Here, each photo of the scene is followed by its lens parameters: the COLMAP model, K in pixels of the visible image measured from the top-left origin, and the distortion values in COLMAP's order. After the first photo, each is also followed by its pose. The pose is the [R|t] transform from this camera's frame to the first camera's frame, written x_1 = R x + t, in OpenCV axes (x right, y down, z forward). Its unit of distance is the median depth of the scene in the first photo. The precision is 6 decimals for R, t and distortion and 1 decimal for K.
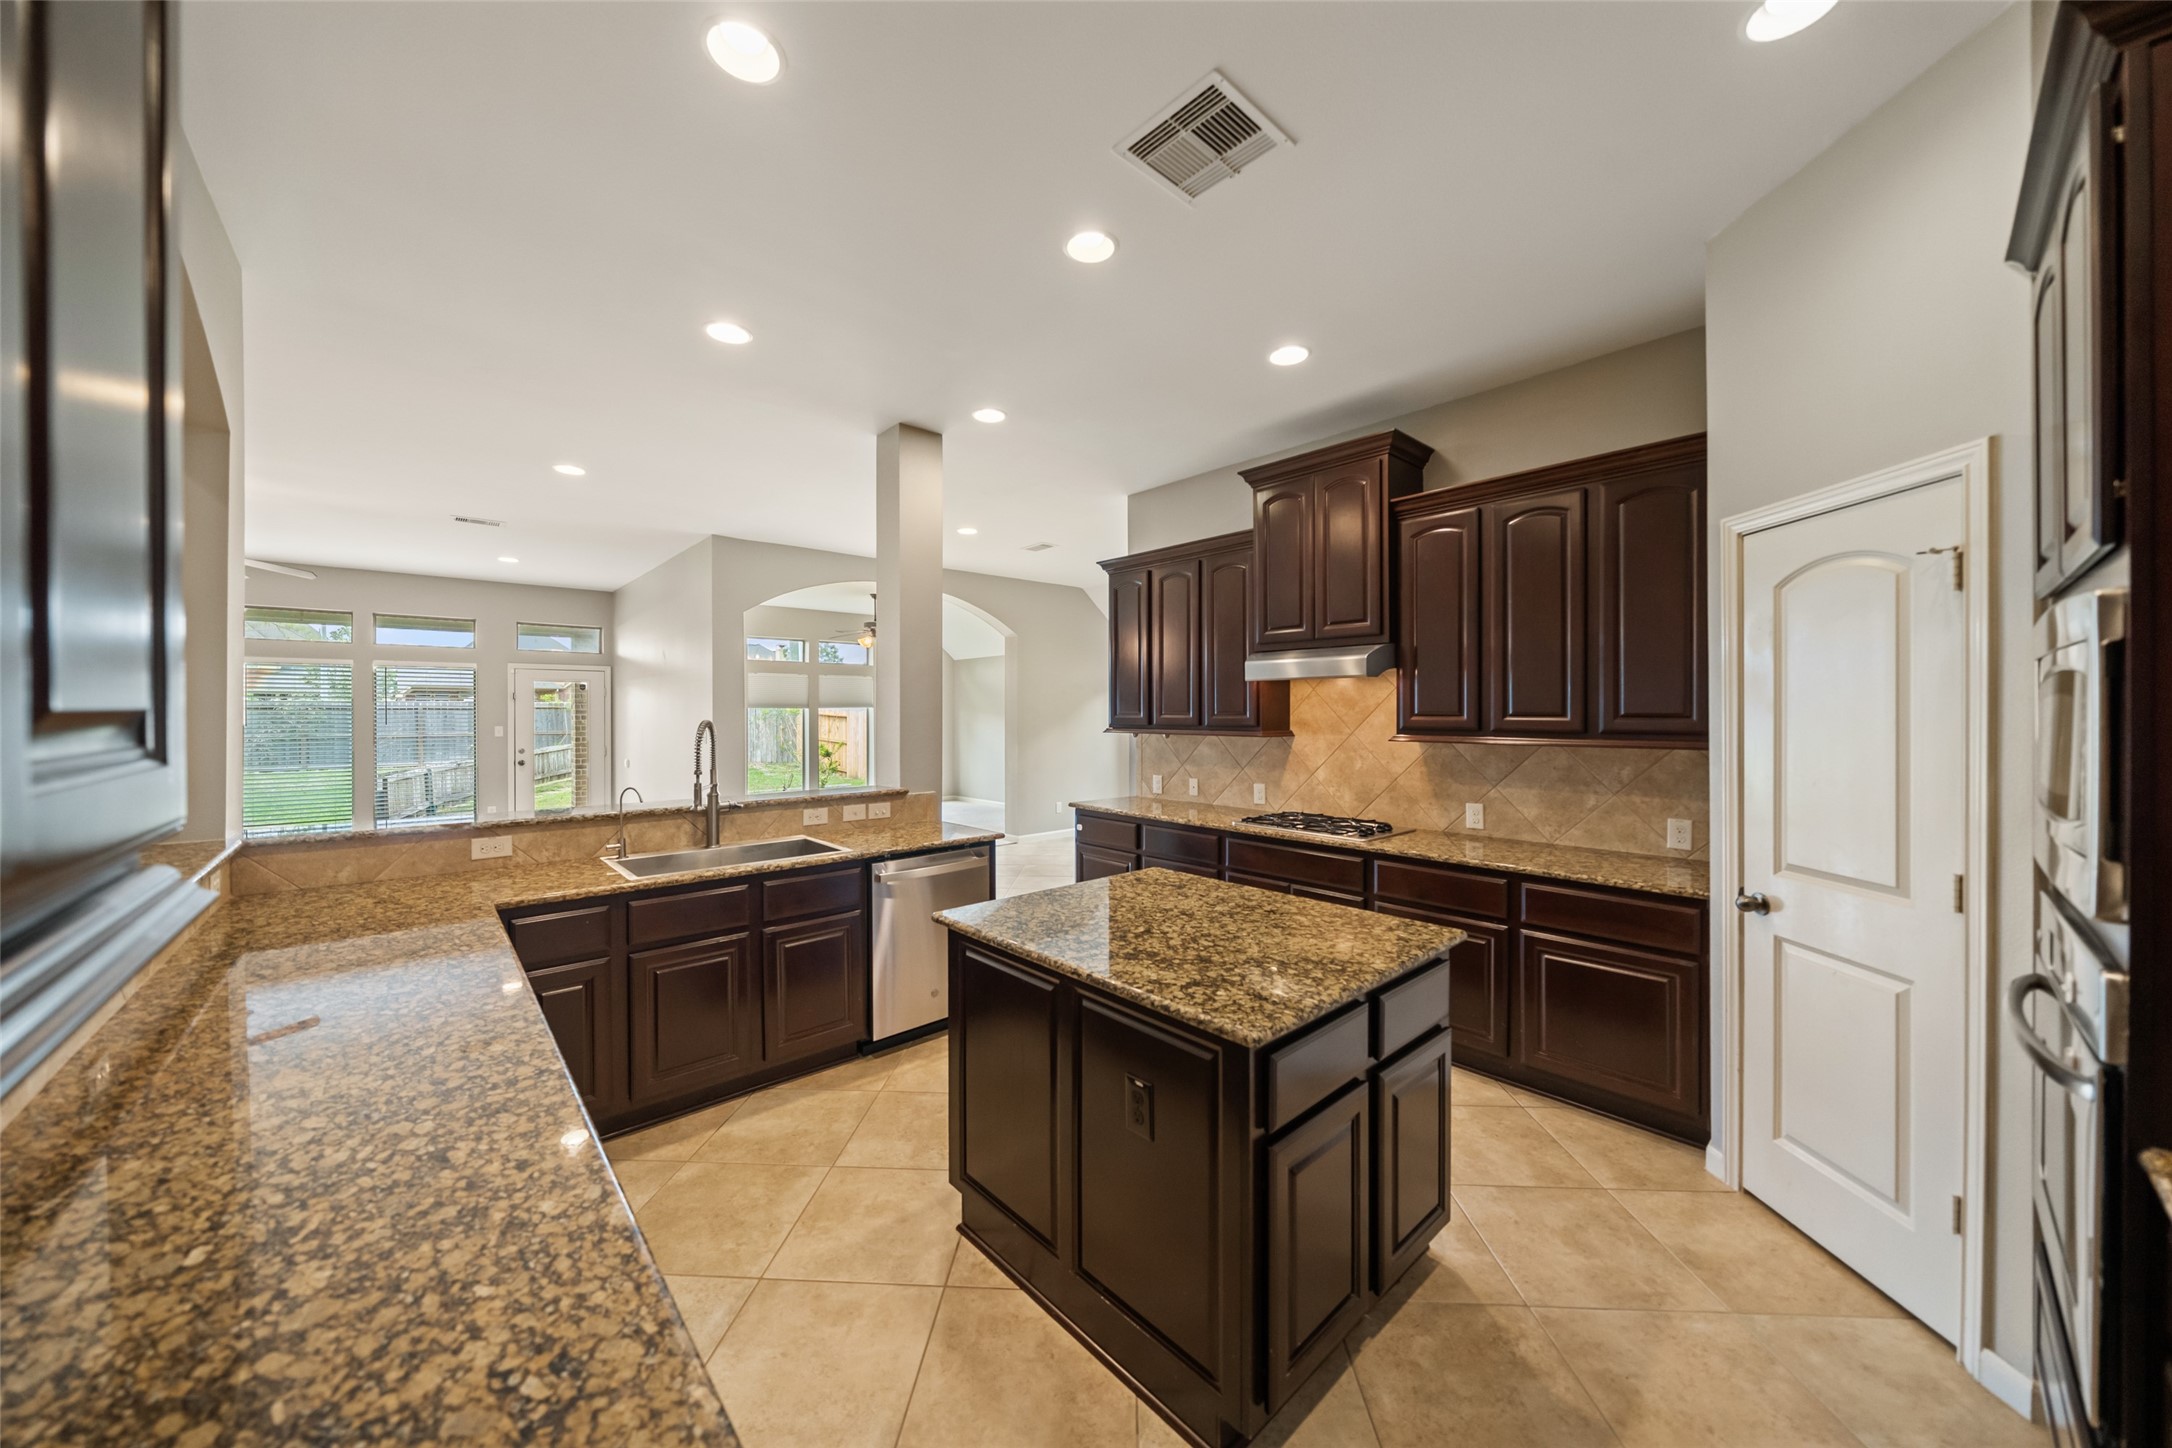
lens RADIAL K [[756.6, 0, 1086.3], [0, 756.6, 712.7], [0, 0, 1]] dist [0.001380, -0.000009]
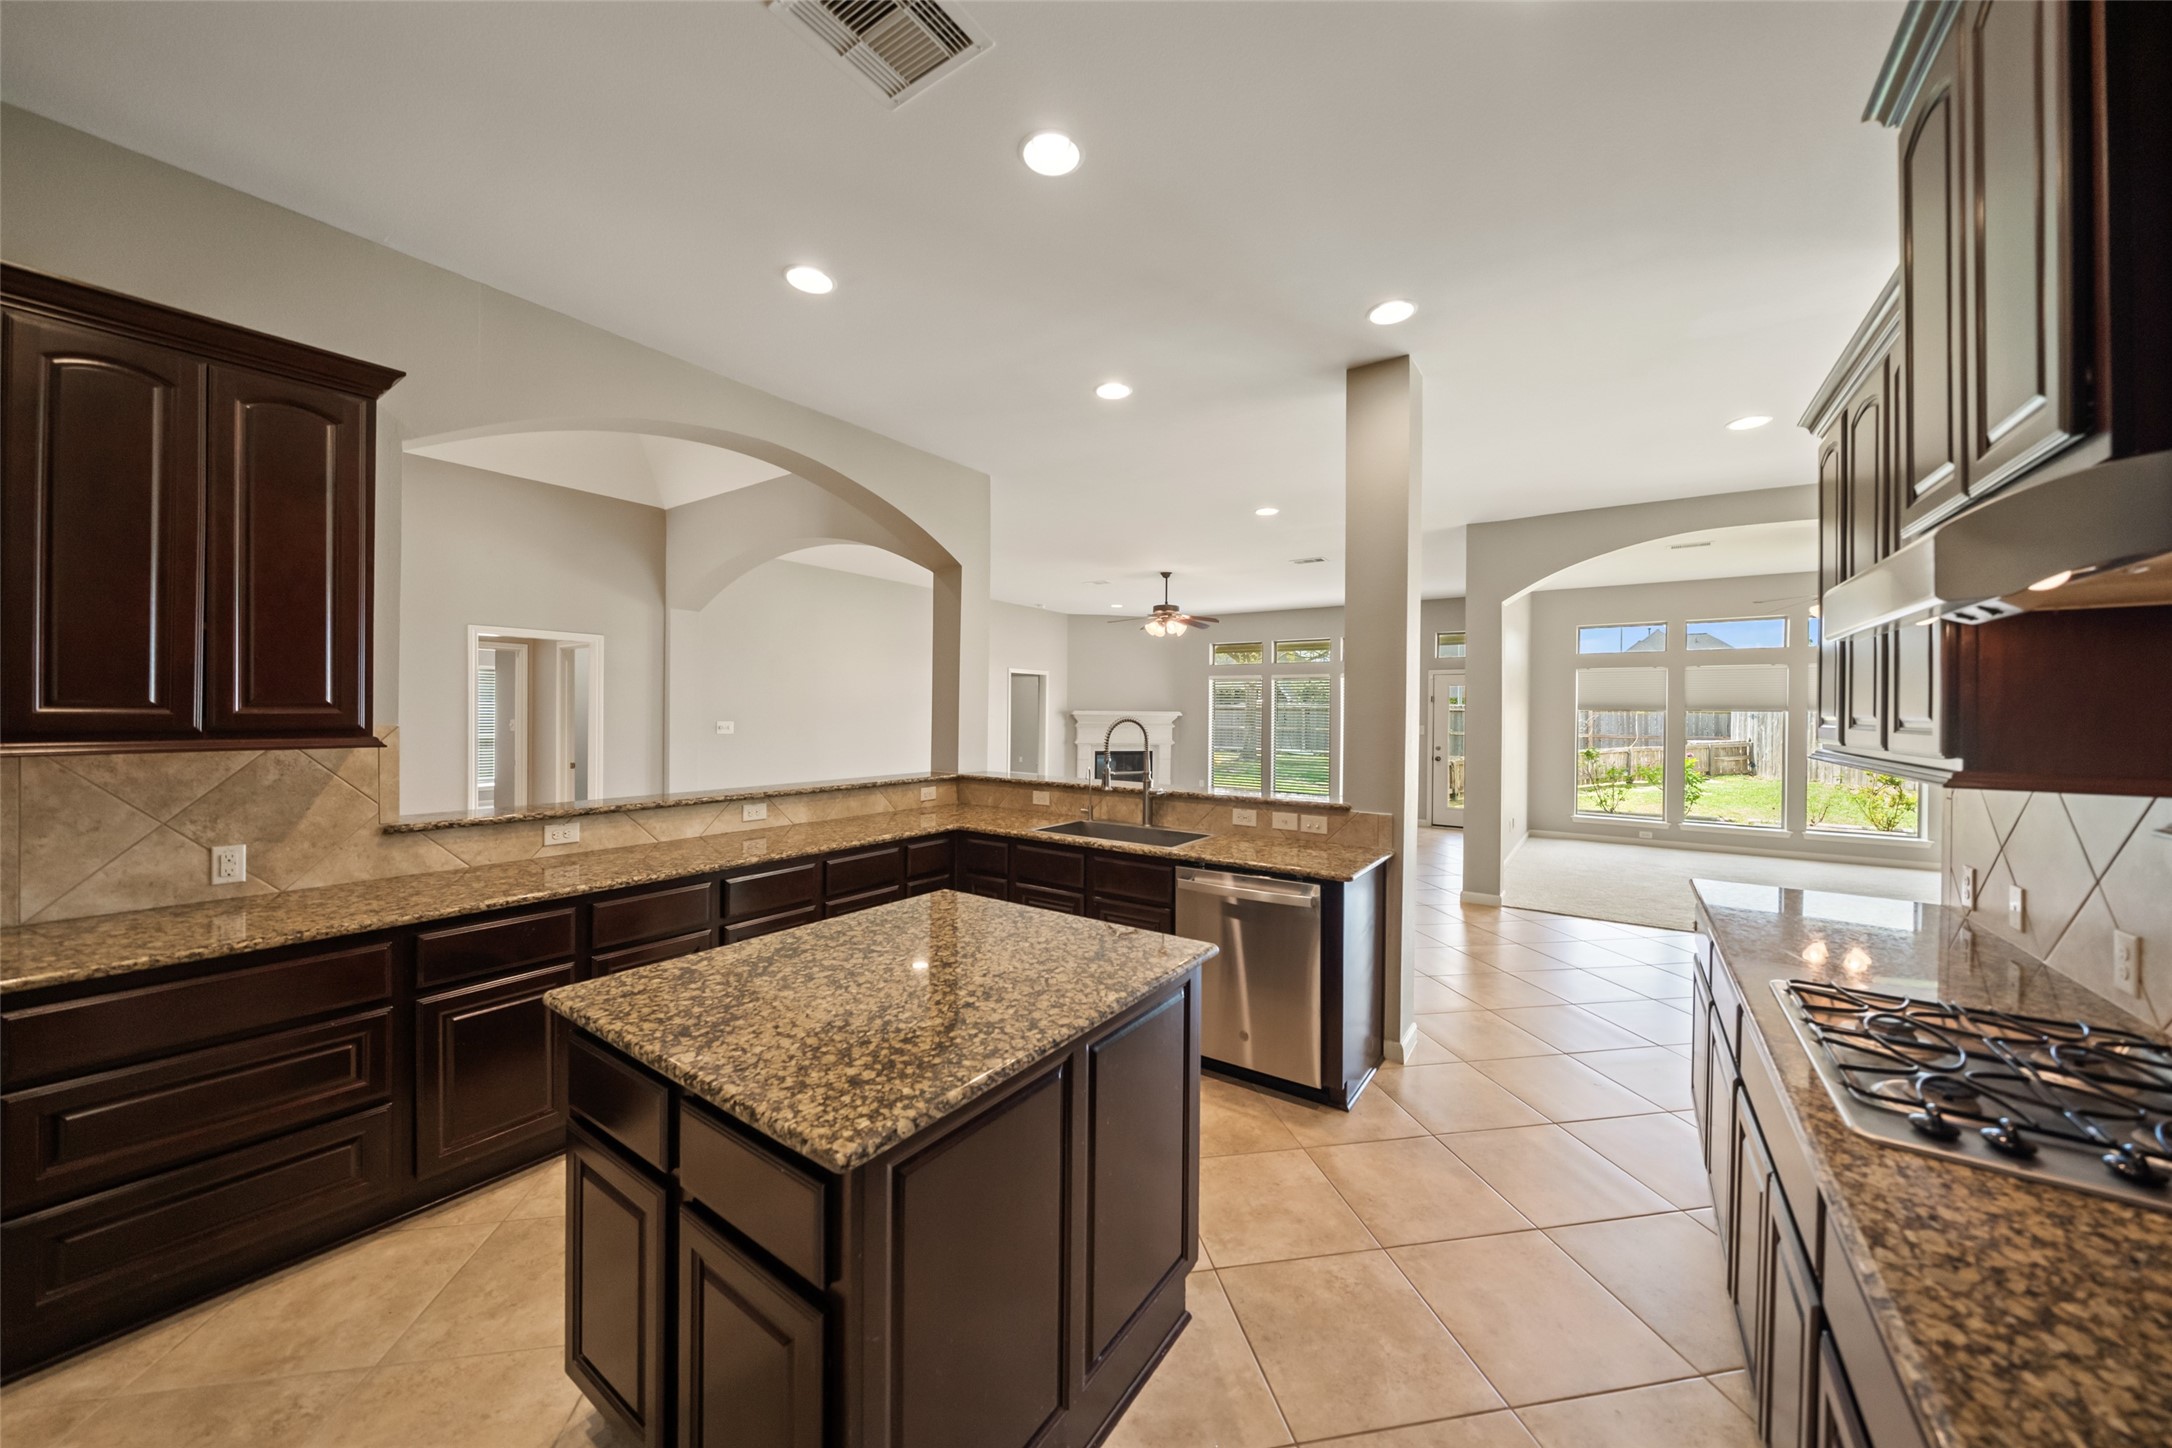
lens RADIAL K [[756.6, 0, 1081.8], [0, 756.6, 713.4], [0, 0, 1]] dist [0.001380, -0.000009]
pose [[0.212412, 0.009064, -0.977138, 1.057829], [-0.014497, 0.999876, 0.006124, -0.002887], [0.977073, 0.012865, 0.212517, 1.096460]]
